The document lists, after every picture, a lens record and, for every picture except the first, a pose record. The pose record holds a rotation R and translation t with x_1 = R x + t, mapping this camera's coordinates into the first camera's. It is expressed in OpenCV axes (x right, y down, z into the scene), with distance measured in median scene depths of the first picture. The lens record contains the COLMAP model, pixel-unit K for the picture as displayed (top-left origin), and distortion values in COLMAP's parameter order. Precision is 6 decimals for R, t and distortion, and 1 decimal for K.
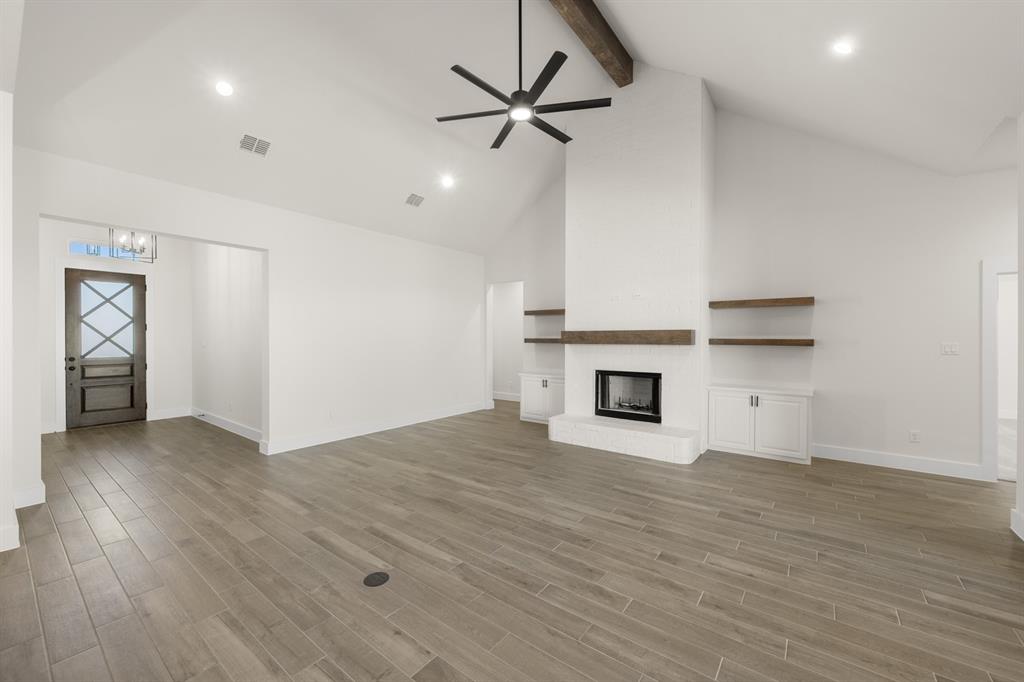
lens RADIAL K [[404.3, 0, 514.0], [0, 404.3, 338.7], [0, 0, 1]] dist [-0.000109, 0.000121]
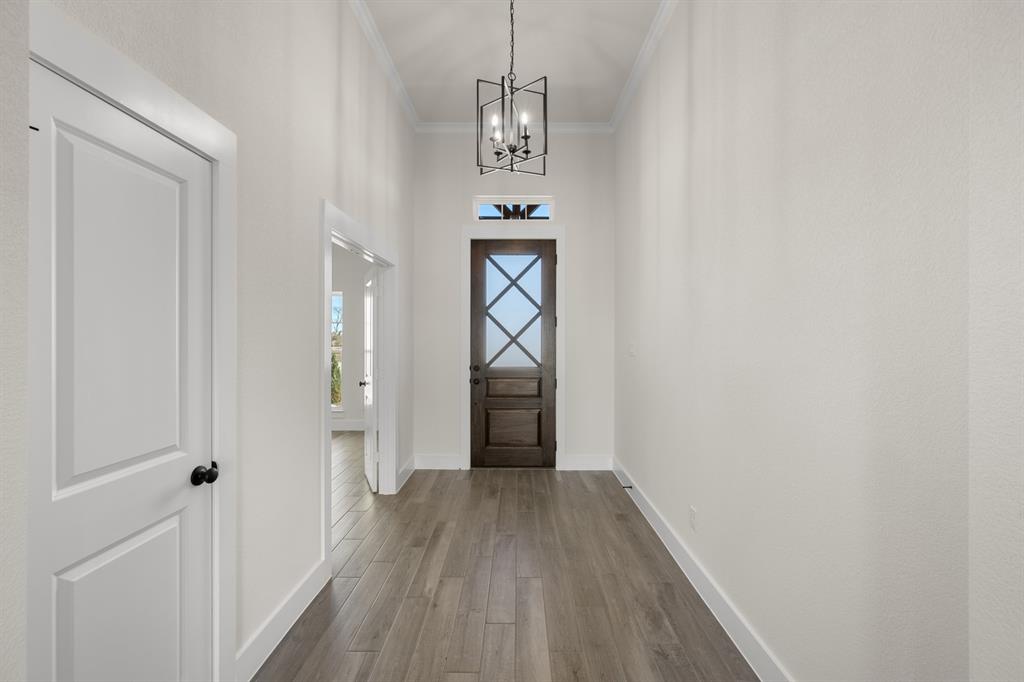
lens RADIAL K [[404.3, 0, 514.0], [0, 404.3, 338.7], [0, 0, 1]] dist [-0.000109, 0.000121]
pose [[0.600902, 0.002580, -0.799318, -0.461133], [-0.005720, 0.999983, -0.001072, -0.000369], [0.799302, 0.005216, 0.600907, 0.589081]]
